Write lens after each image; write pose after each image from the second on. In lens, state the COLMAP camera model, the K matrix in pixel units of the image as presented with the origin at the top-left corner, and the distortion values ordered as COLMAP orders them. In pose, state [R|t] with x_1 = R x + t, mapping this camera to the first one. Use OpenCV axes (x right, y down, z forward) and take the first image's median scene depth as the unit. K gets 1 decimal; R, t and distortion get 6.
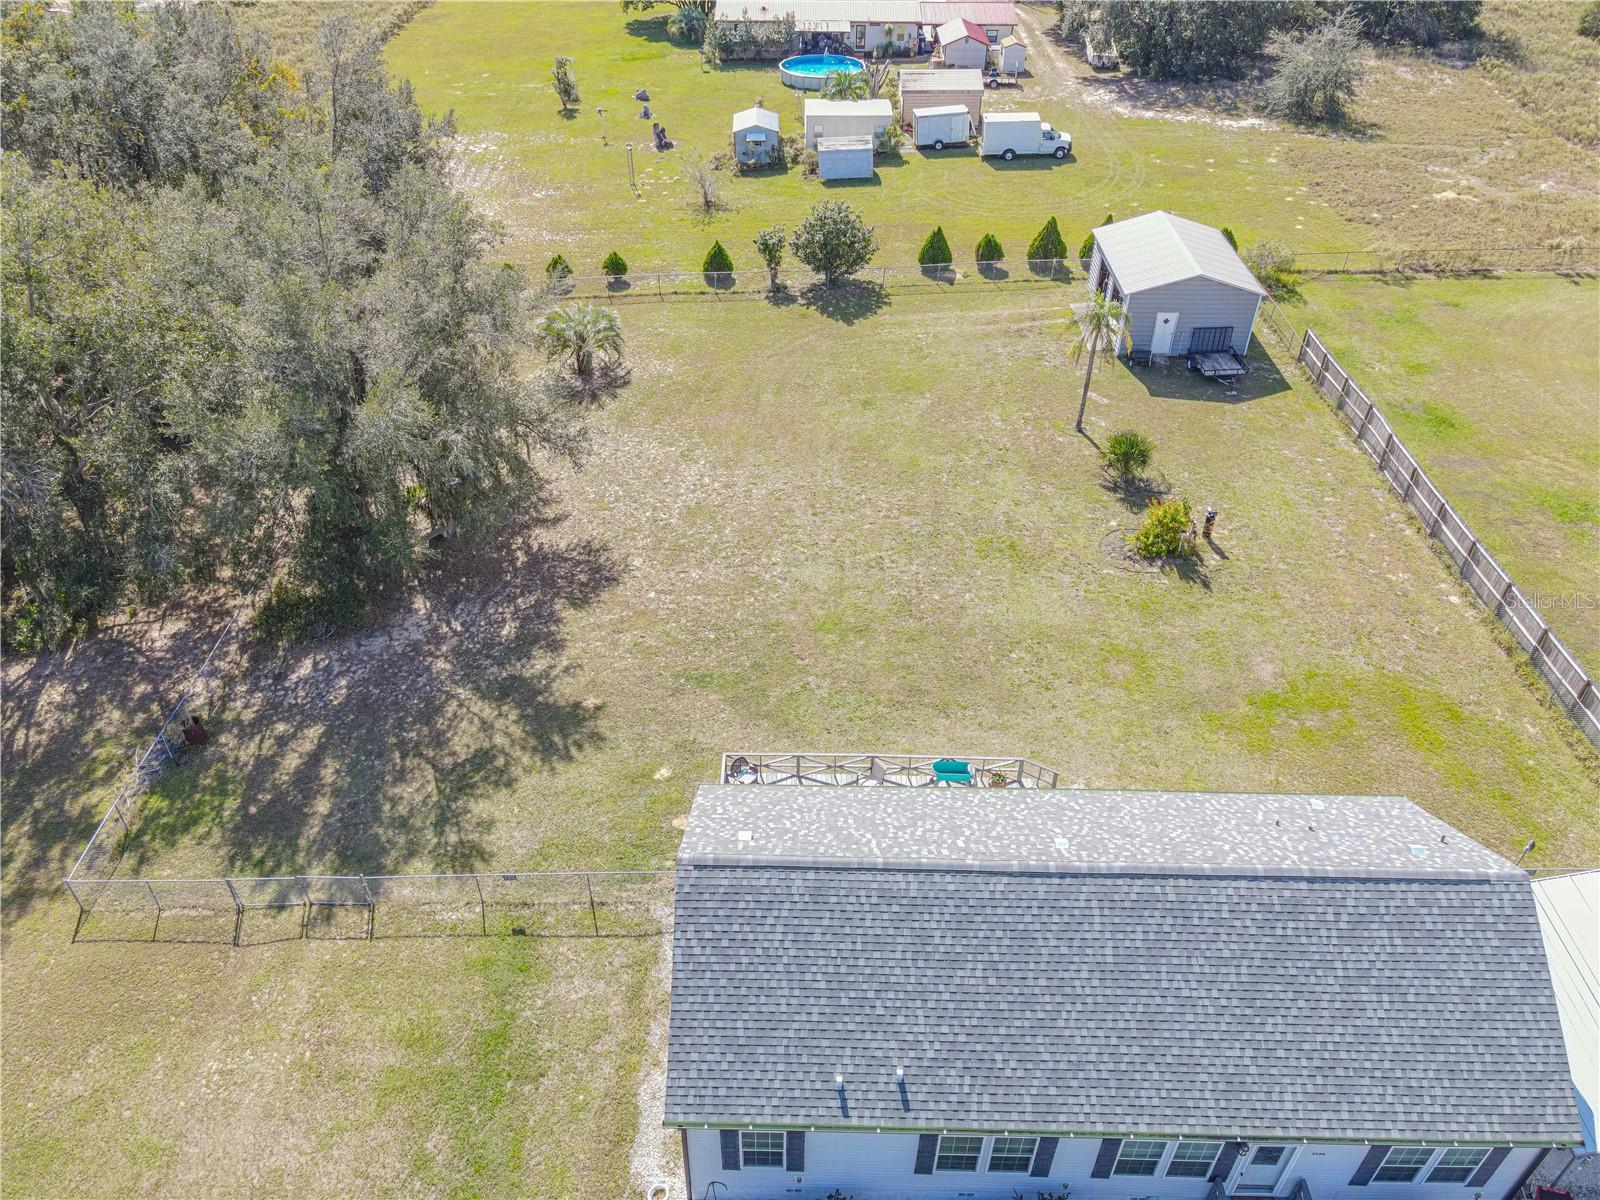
lens RADIAL K [[1165.8, 0, 796.7], [0, 1165.8, 590.2], [0, 0, 1]] dist [0.011066, 0.013800]
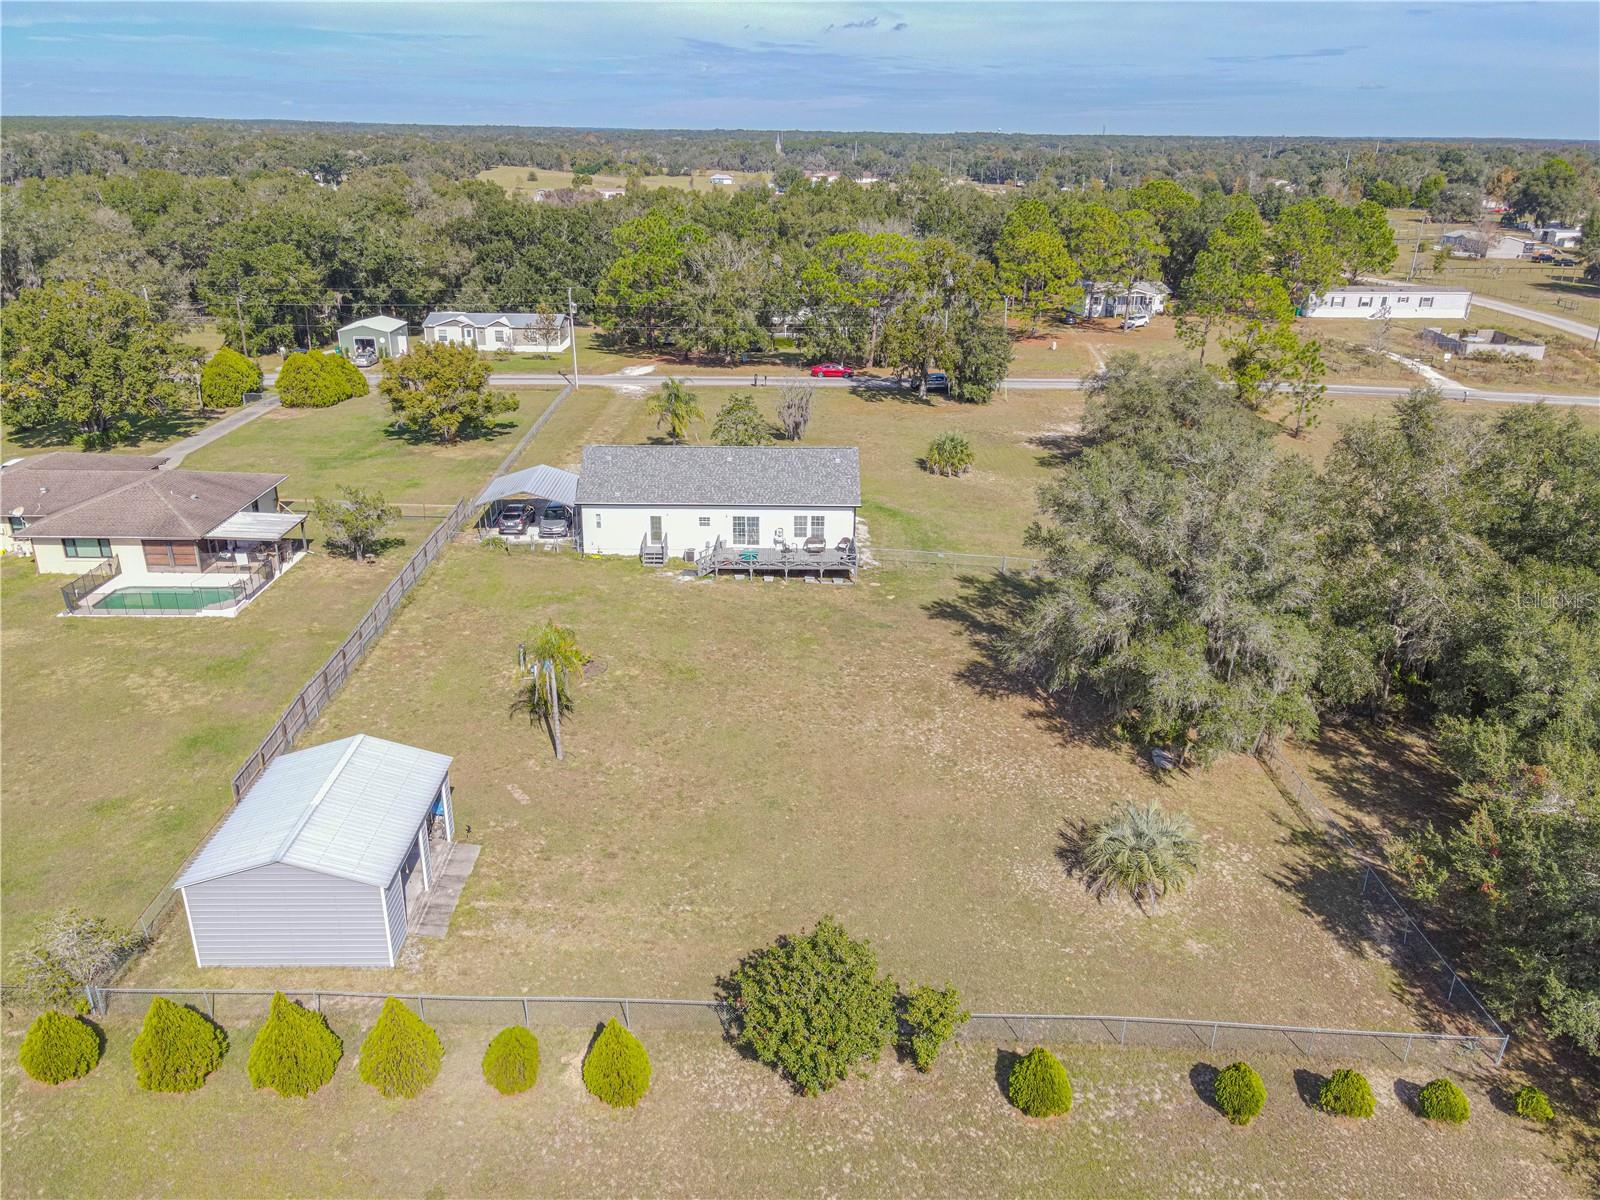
lens RADIAL K [[1165.8, 0, 793.8], [0, 1165.8, 590.8], [0, 0, 1]] dist [0.011066, 0.013800]
pose [[-0.999575, -0.005320, -0.028655, 0.077121], [-0.027371, 0.509172, 0.860229, -1.183244], [0.010014, 0.860648, -0.509101, 1.532586]]
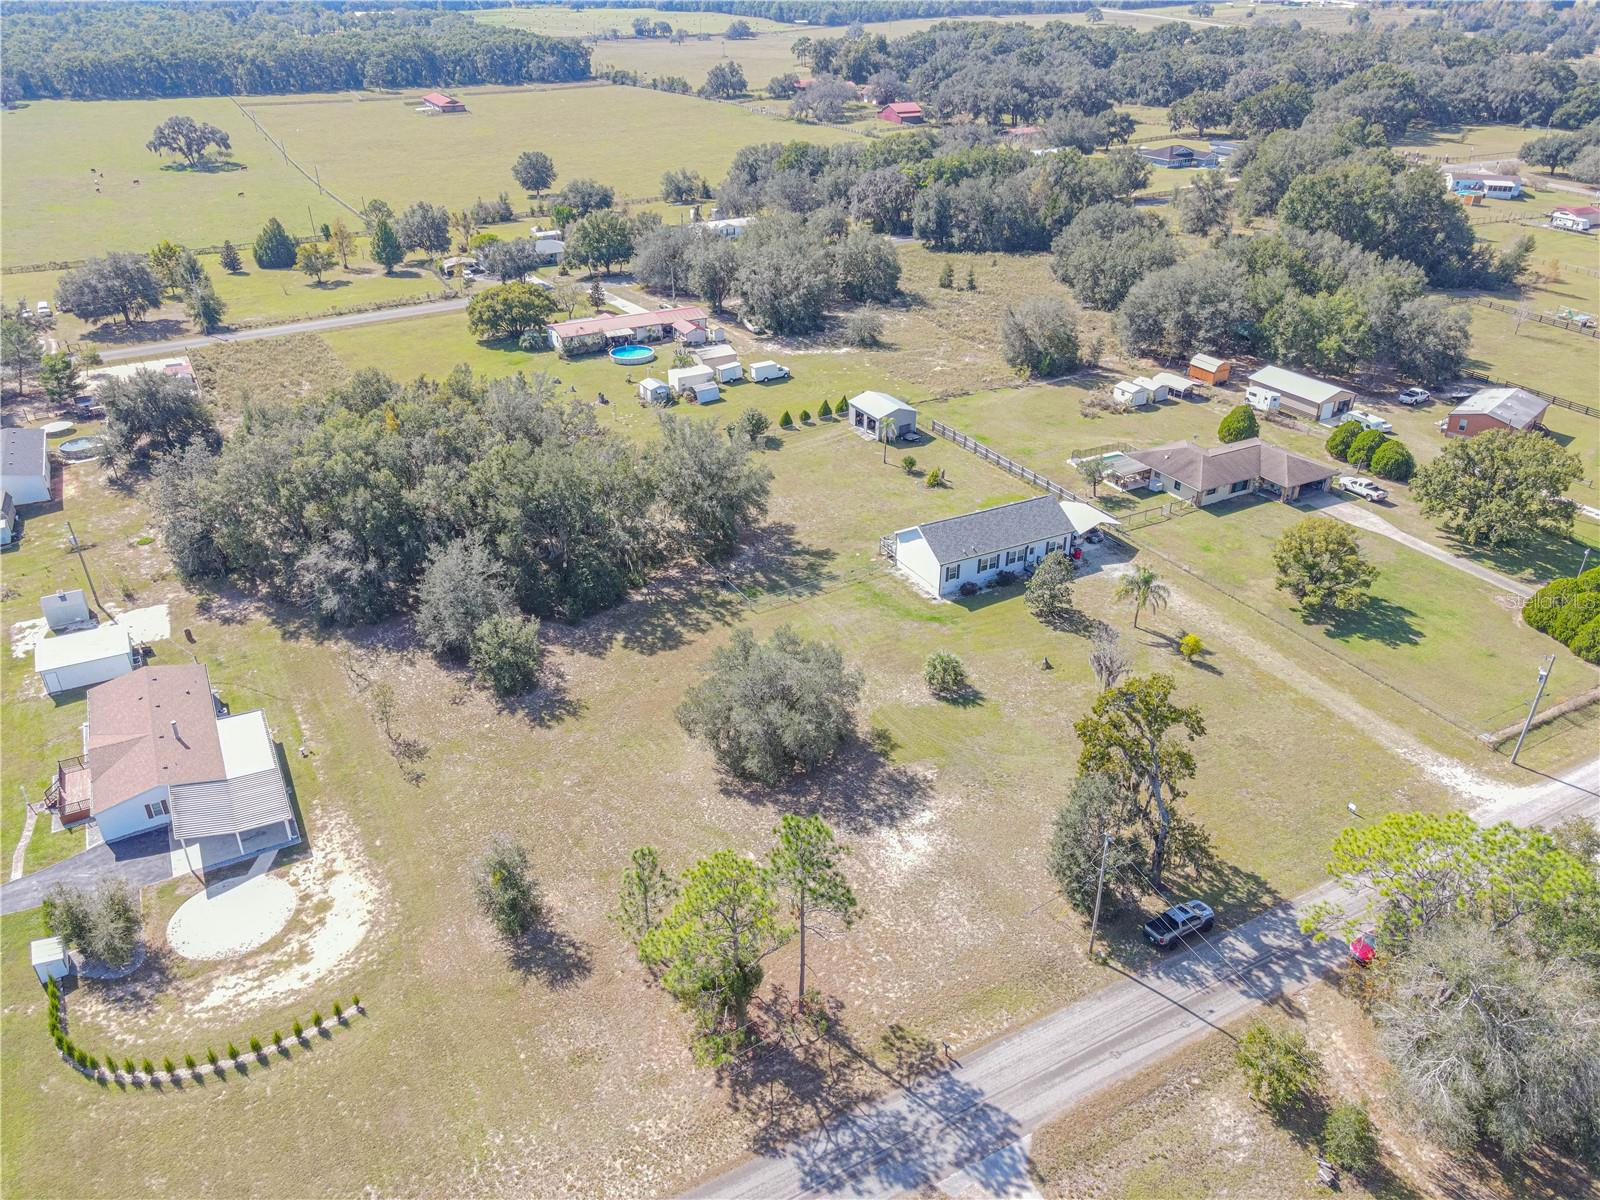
lens RADIAL K [[1165.8, 0, 793.6], [0, 1165.8, 587.3], [0, 0, 1]] dist [0.011066, 0.013800]
pose [[0.875362, -0.234854, 0.422593, -1.439564], [0.300200, 0.949201, -0.094324, 0.416081], [-0.378973, 0.209430, 0.901398, -1.701422]]
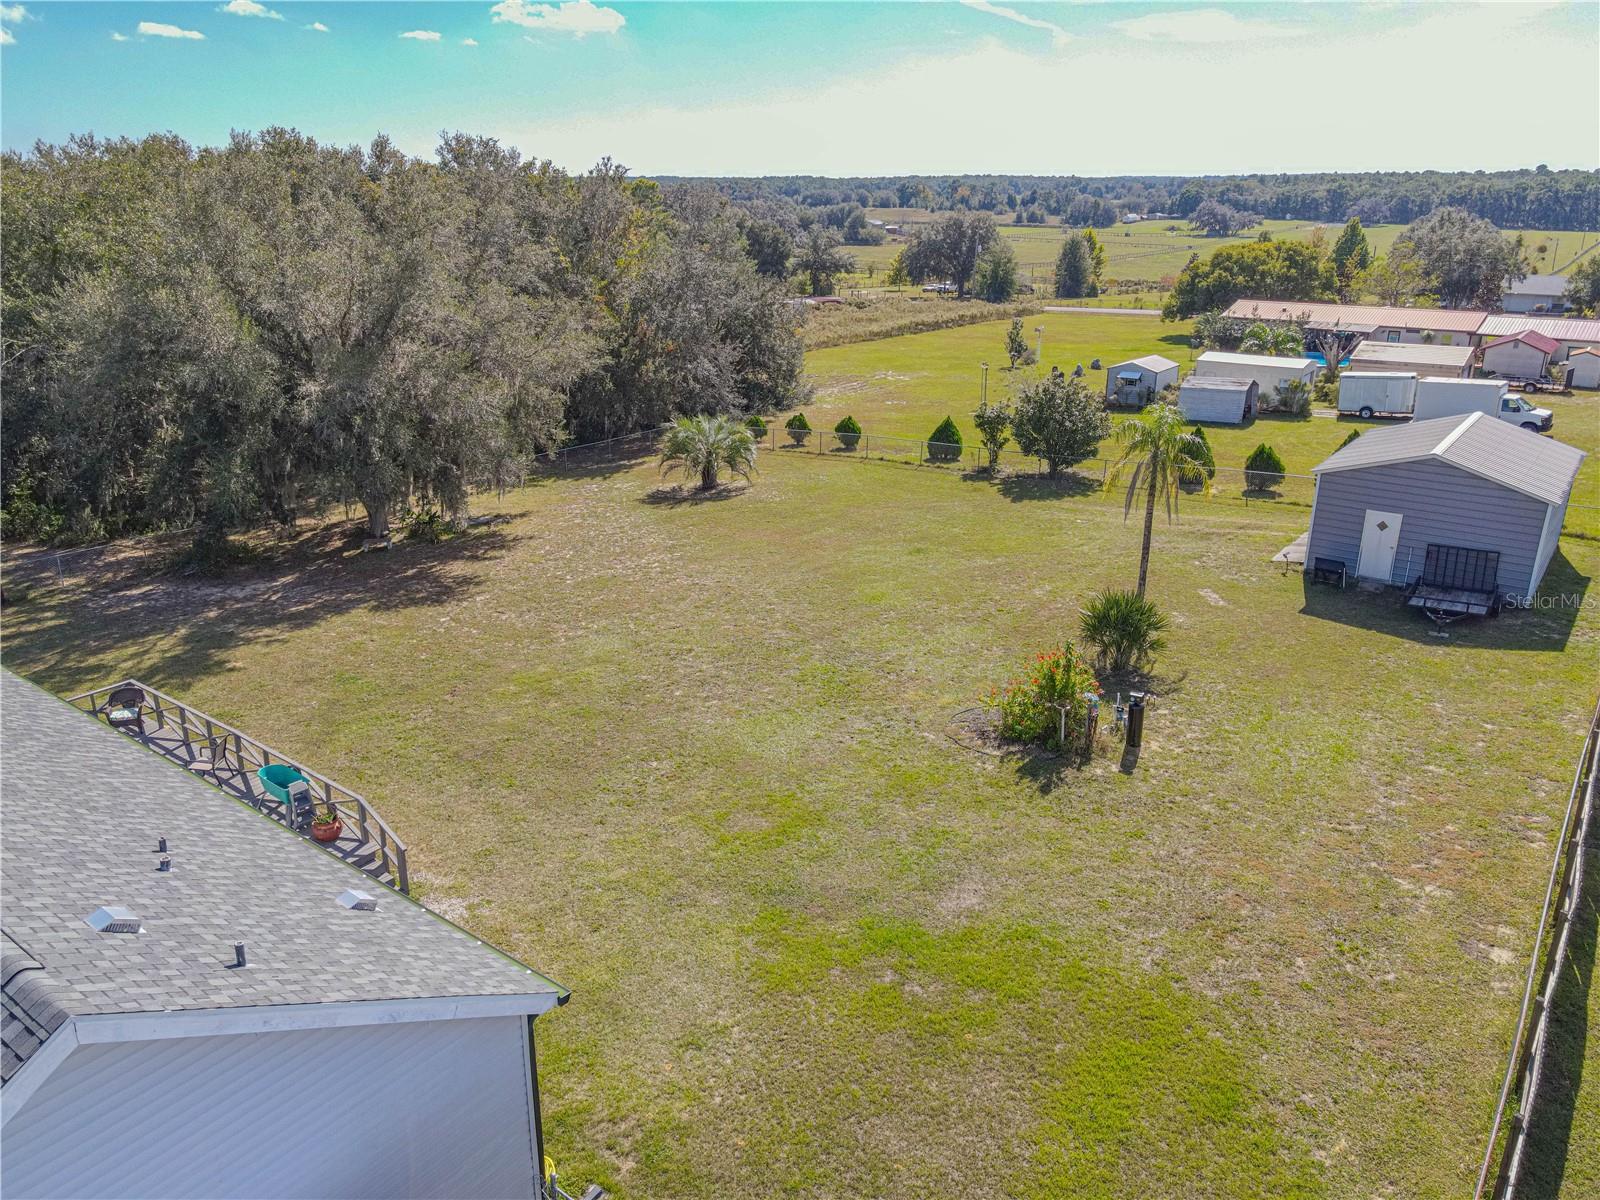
lens RADIAL K [[1165.8, 0, 795.0], [0, 1165.8, 599.8], [0, 0, 1]] dist [0.011066, 0.013800]
pose [[0.805357, 0.196156, -0.559395, 0.503734], [-0.362463, 0.909653, -0.202860, 0.064902], [0.469063, 0.366135, 0.803695, 0.409969]]
